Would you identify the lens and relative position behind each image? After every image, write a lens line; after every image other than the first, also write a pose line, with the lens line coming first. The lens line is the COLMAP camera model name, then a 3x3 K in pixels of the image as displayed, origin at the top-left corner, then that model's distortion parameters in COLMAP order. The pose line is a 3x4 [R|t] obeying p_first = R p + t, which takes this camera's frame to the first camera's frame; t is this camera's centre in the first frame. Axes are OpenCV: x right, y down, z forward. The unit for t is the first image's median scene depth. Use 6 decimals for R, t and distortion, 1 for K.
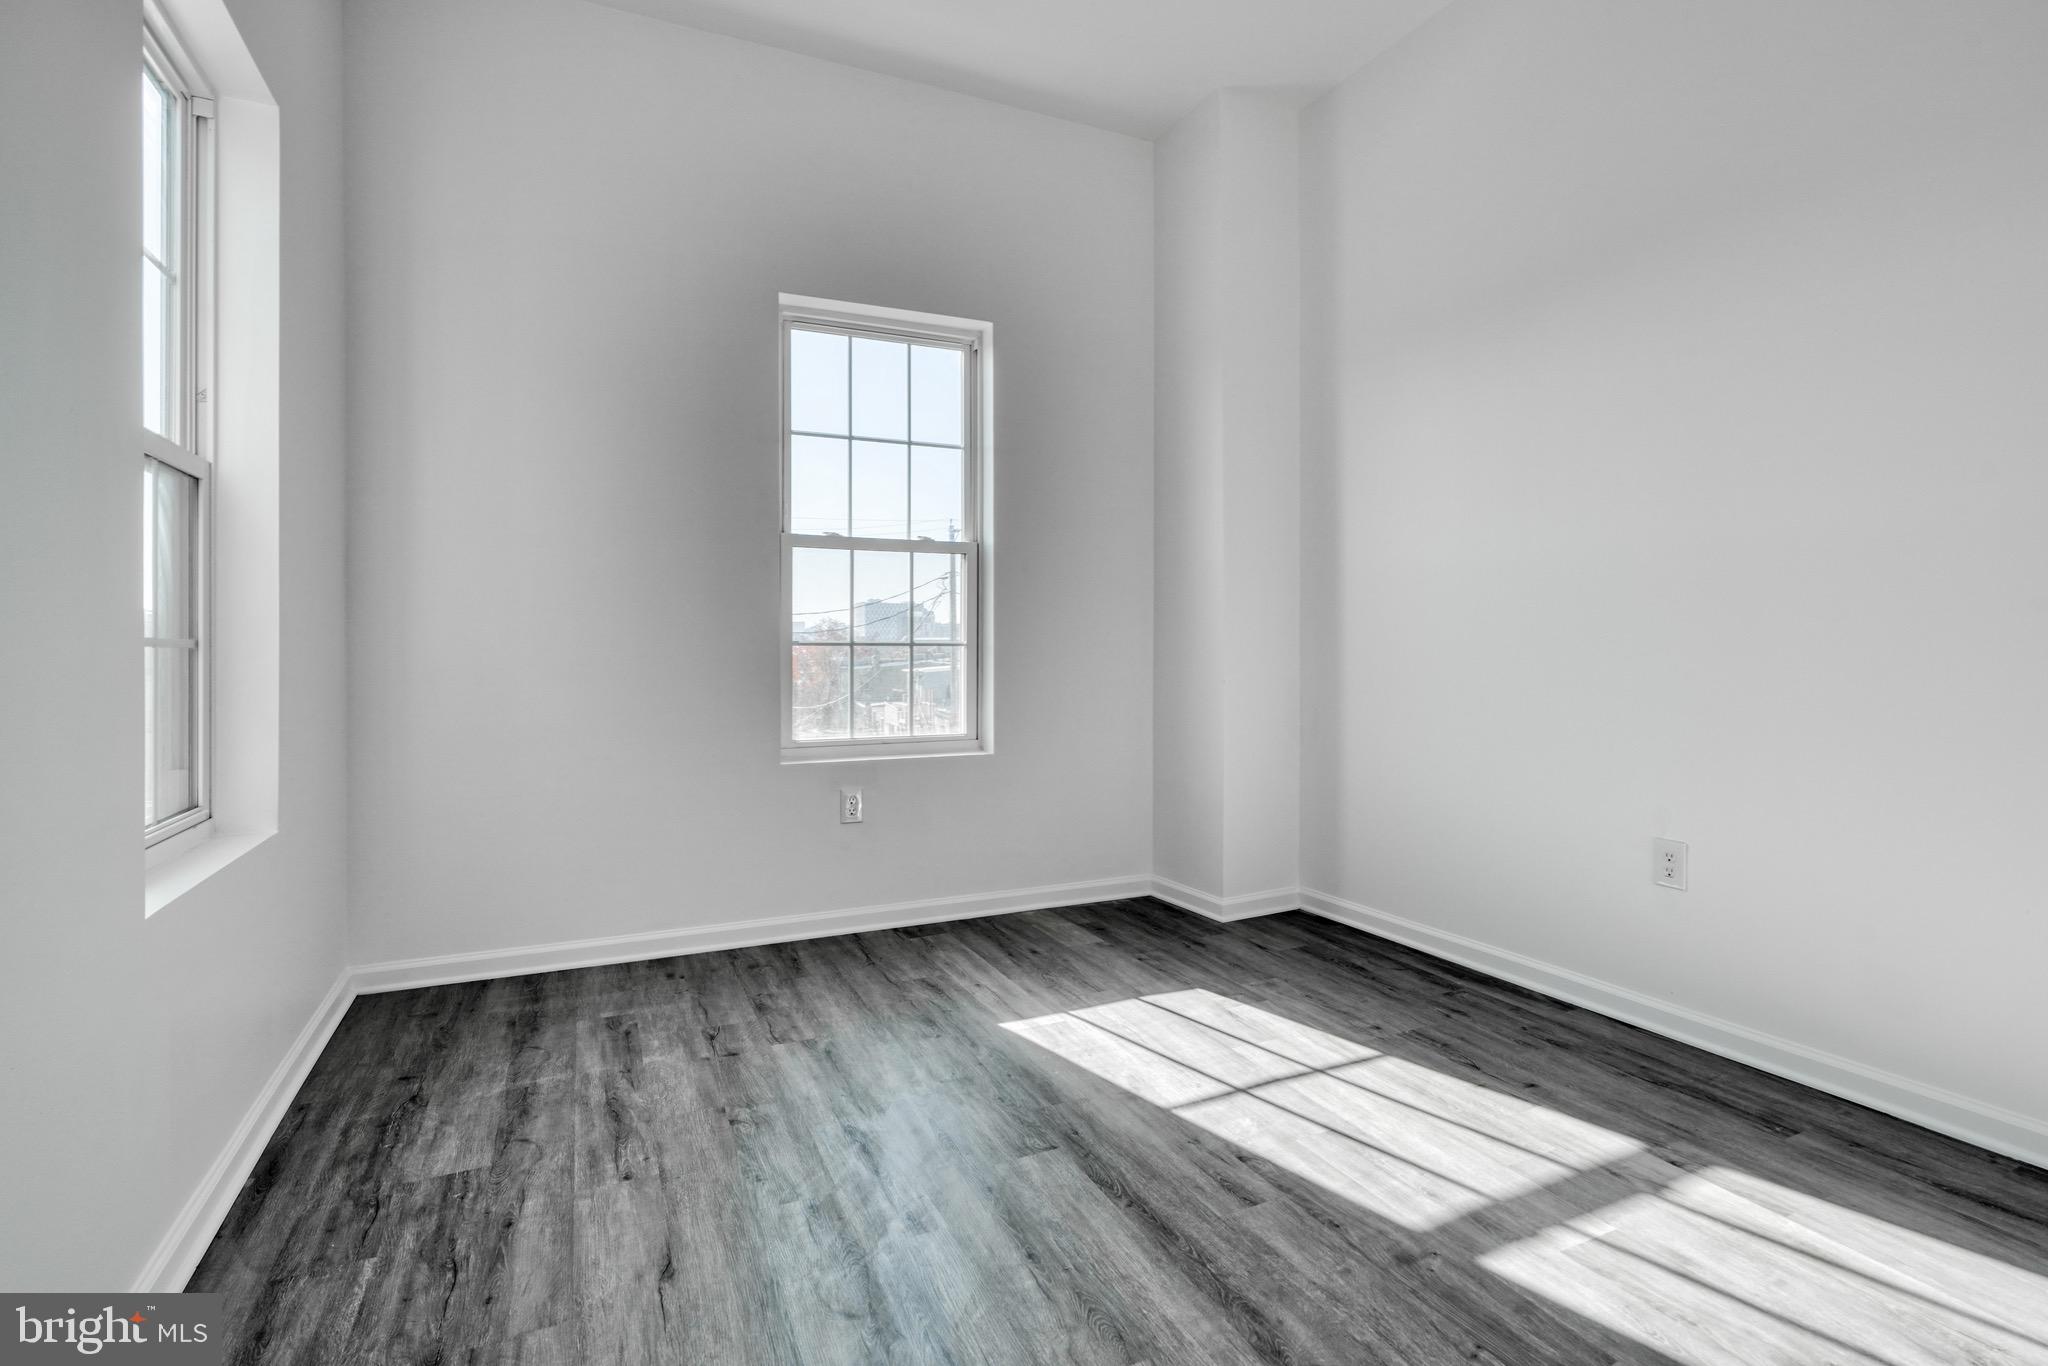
lens RADIAL K [[954.6, 0, 1031.8], [0, 954.6, 694.4], [0, 0, 1]] dist [0.001949, 0.000374]
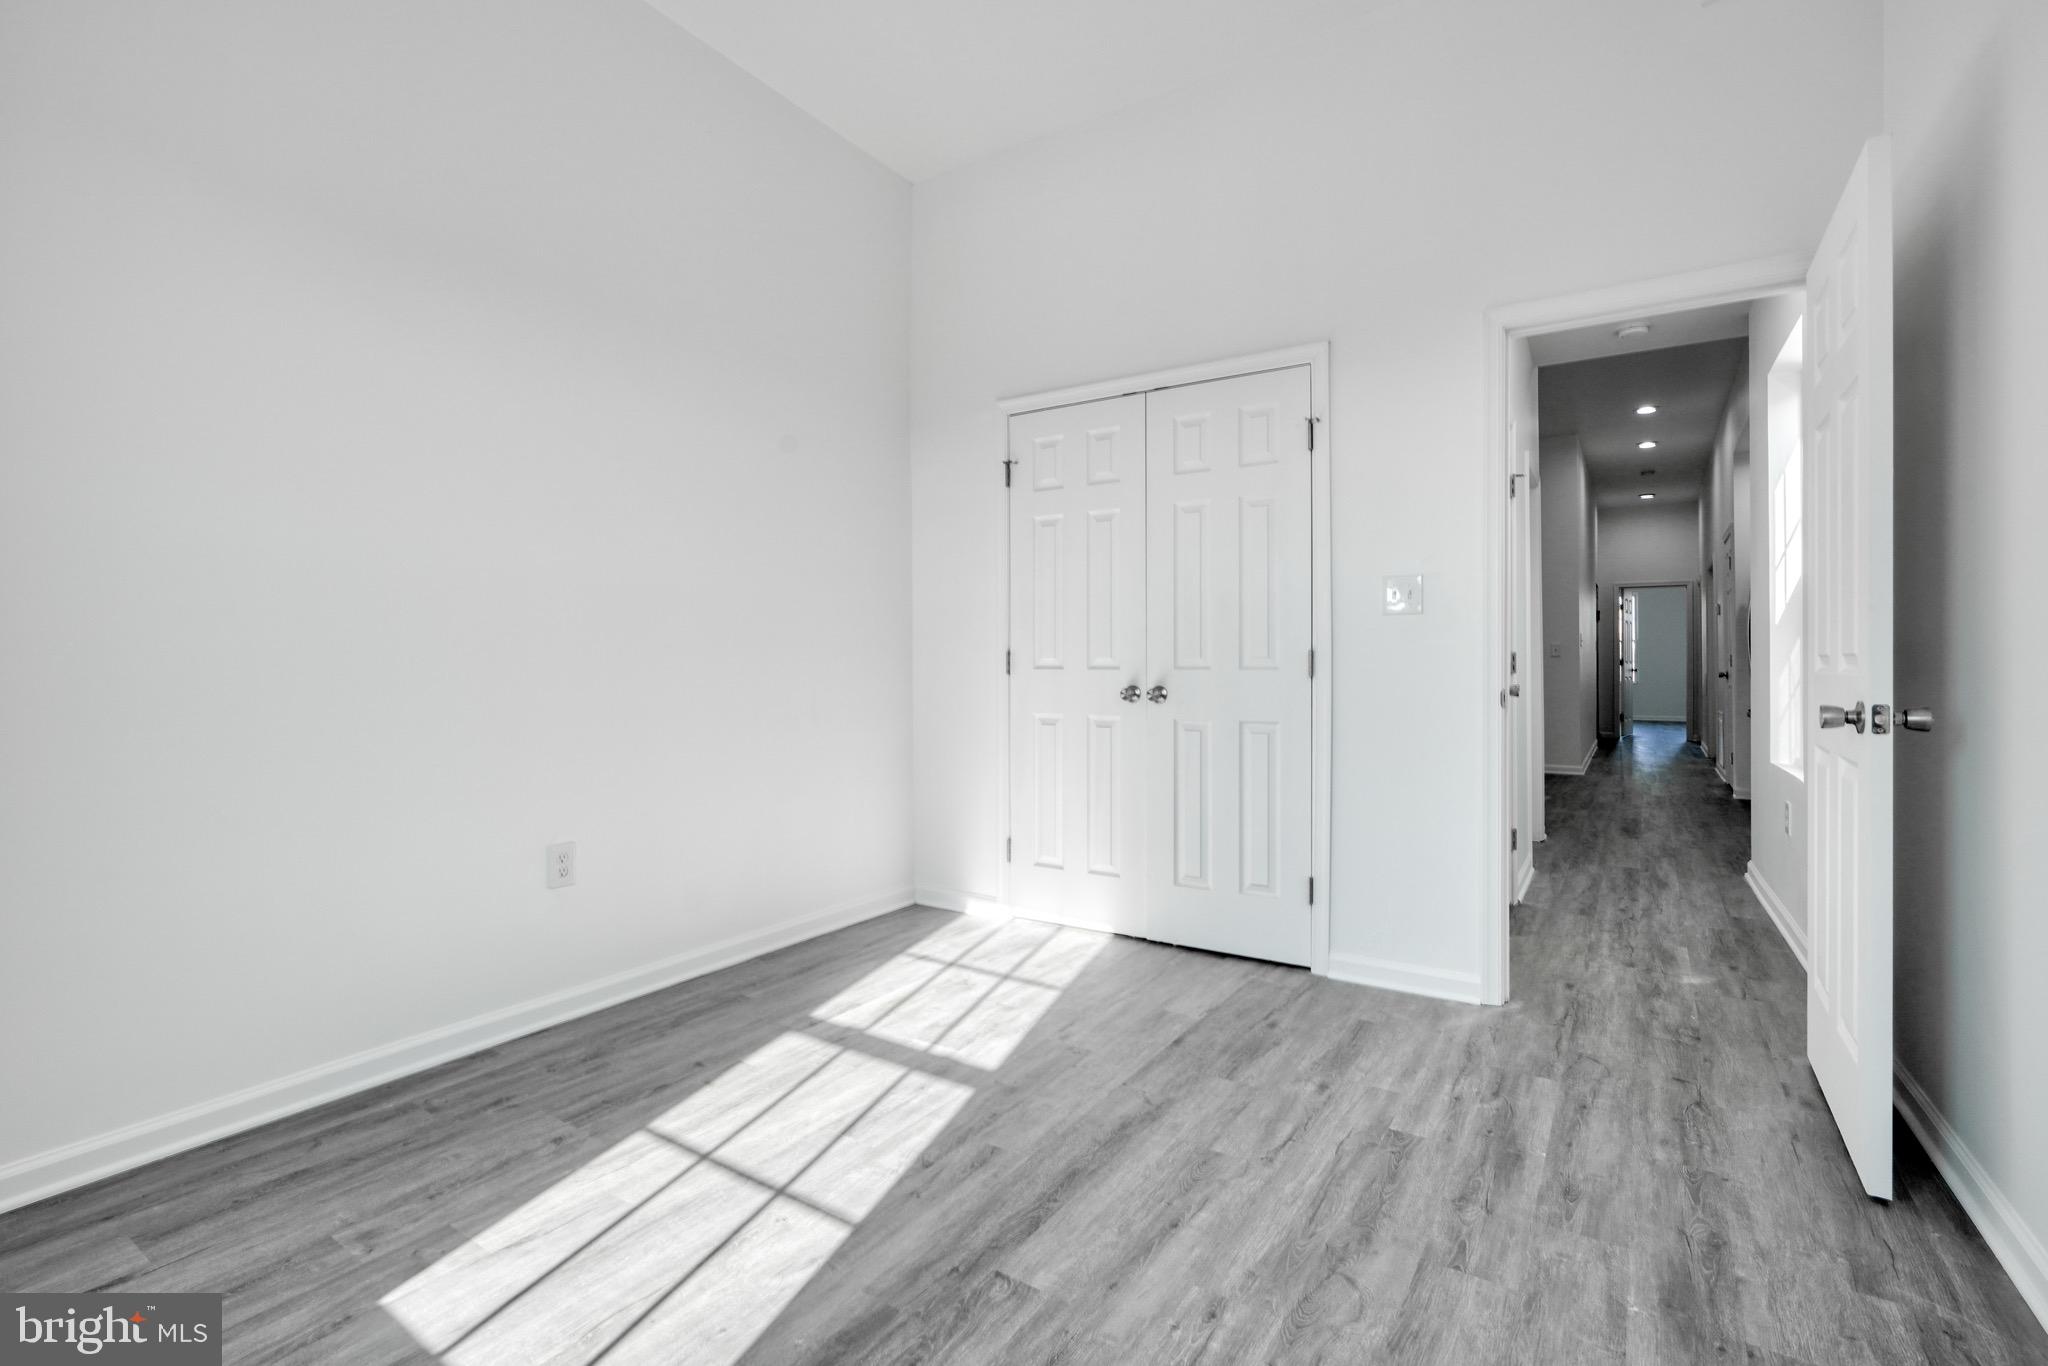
lens RADIAL K [[932.3, 0, 1027.6], [0, 932.3, 670.0], [0, 0, 1]] dist [-0.016037, 0.008171]
pose [[-0.516358, -0.001180, 0.856372, -0.667338], [0.046856, 0.998462, 0.029628, -0.069639], [-0.855090, 0.055425, -0.515509, 1.345062]]
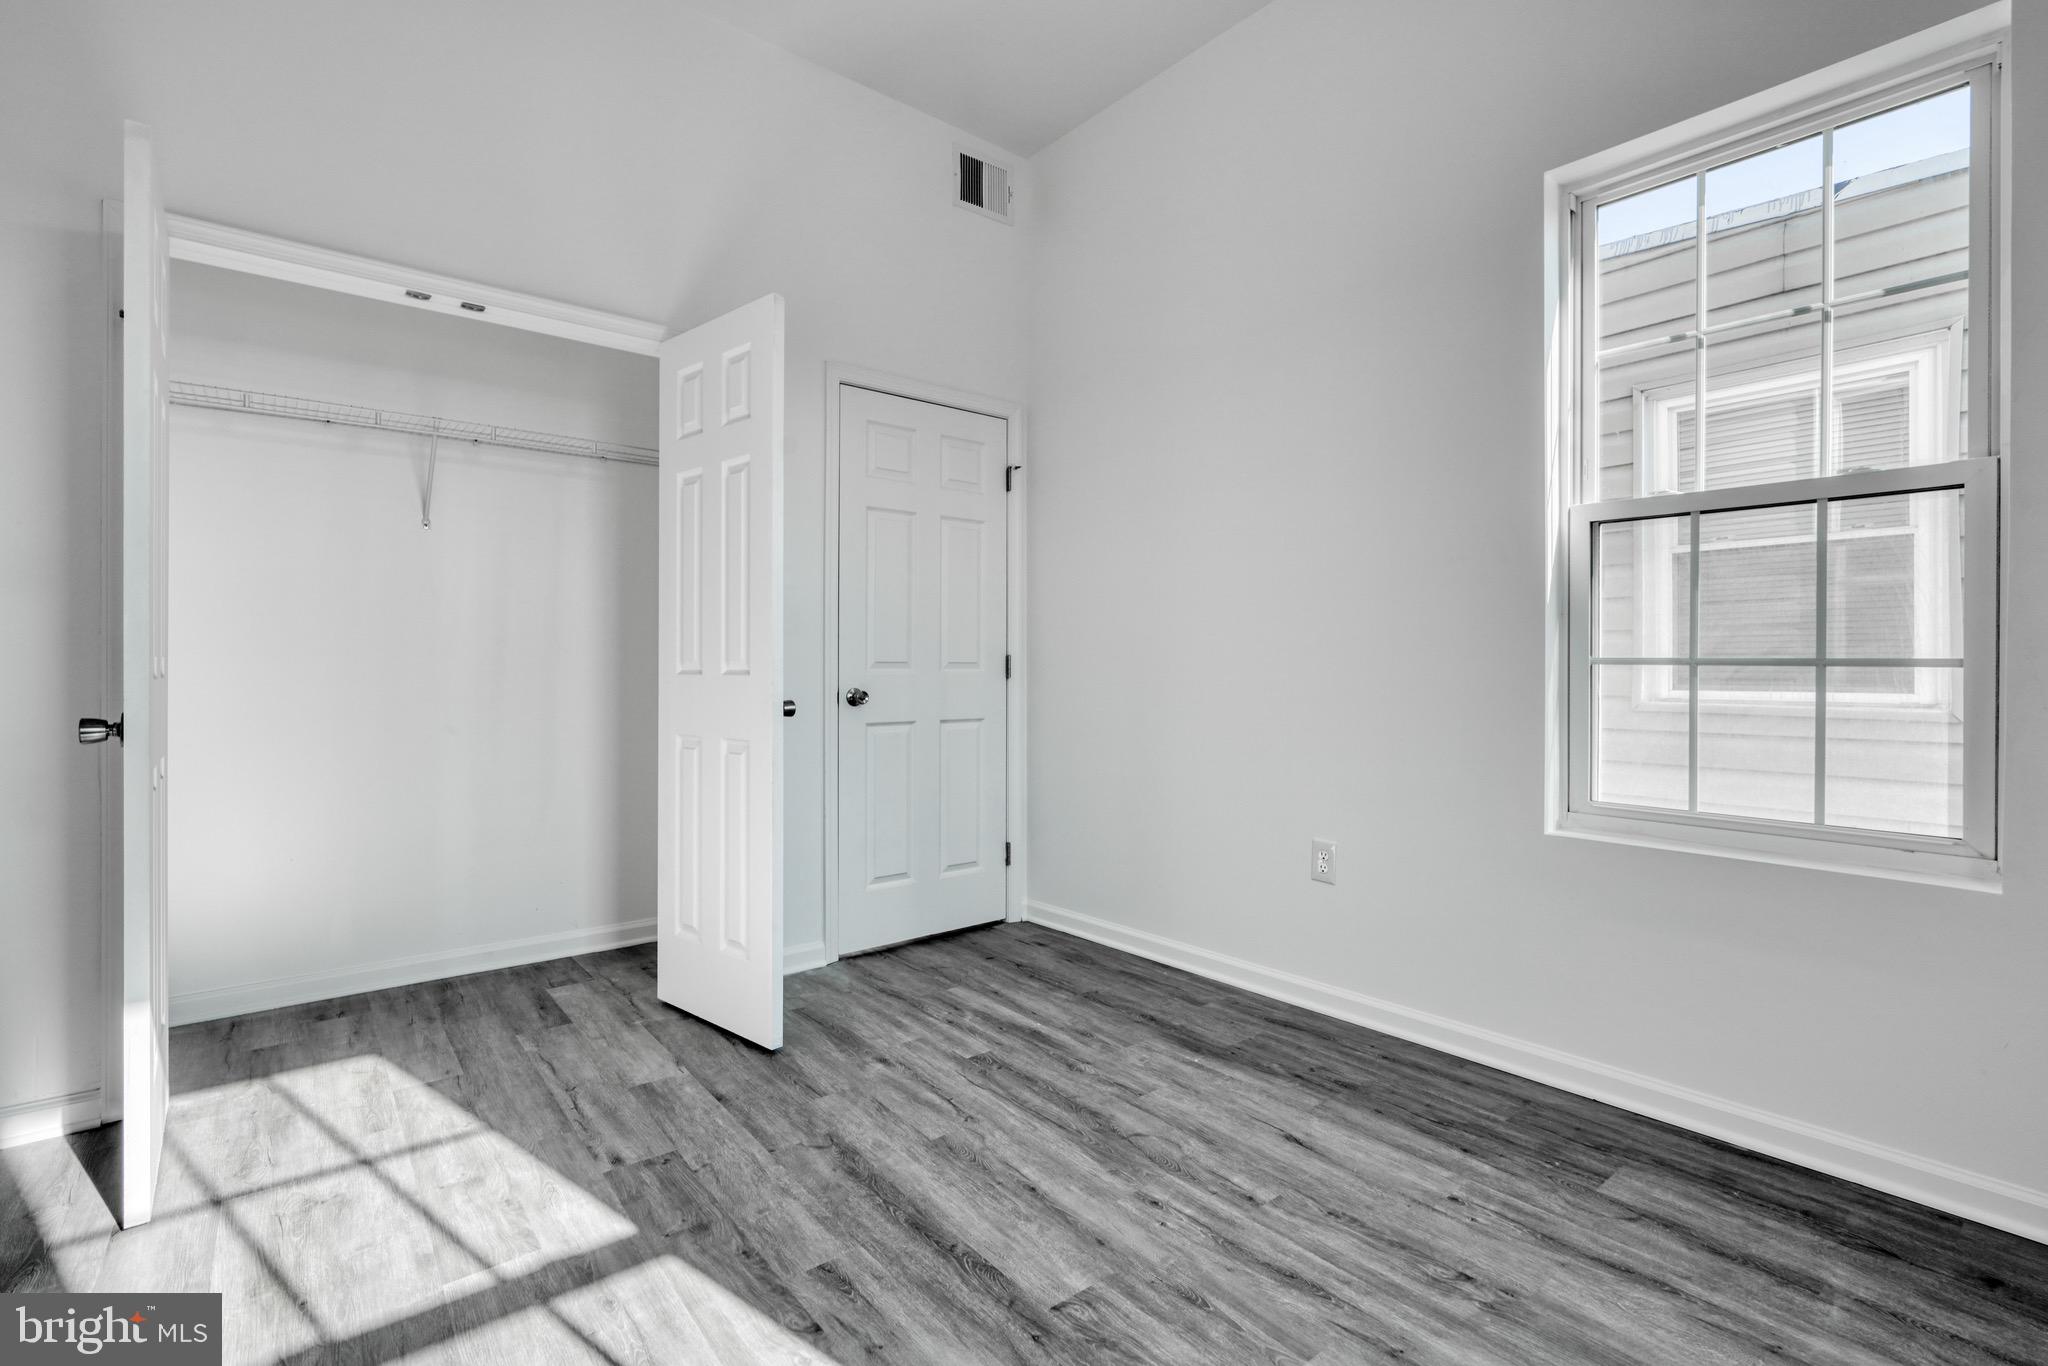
lens RADIAL K [[932.3, 0, 1027.6], [0, 932.3, 670.0], [0, 0, 1]] dist [-0.016037, 0.008171]
pose [[-0.971976, 0.005194, -0.235021, 0.218891], [-0.007338, 0.998598, 0.052415, -0.088348], [0.234964, 0.052671, -0.970576, 1.683356]]
